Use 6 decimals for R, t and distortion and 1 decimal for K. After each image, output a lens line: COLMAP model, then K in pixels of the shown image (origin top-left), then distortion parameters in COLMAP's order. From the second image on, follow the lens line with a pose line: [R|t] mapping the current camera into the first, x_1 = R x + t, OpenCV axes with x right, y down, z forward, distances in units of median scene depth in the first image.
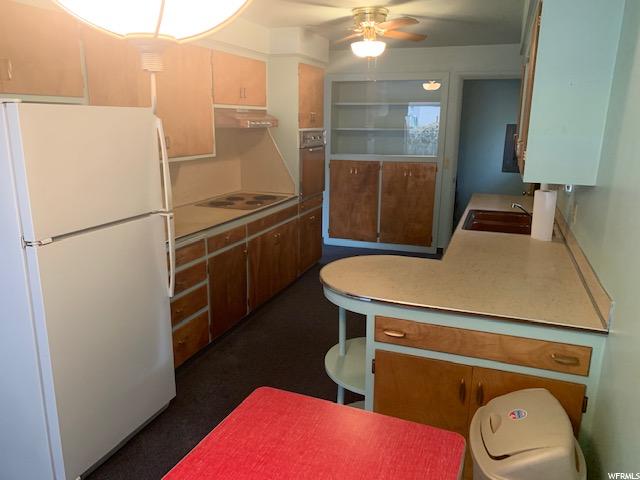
lens RADIAL K [[488.1, 0, 321.0], [0, 488.1, 238.8], [0, 0, 1]] dist [0.051027, 0.000544]
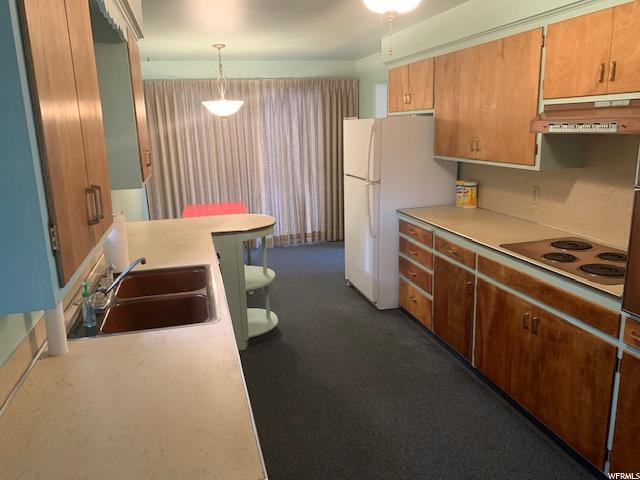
lens RADIAL K [[488.1, 0, 321.5], [0, 488.1, 239.4], [0, 0, 1]] dist [0.051027, 0.000544]
pose [[-0.817928, 0.136955, -0.558782, 0.489820], [-0.128604, 0.903153, 0.409605, -0.340864], [0.560763, 0.406889, -0.721100, 1.408850]]
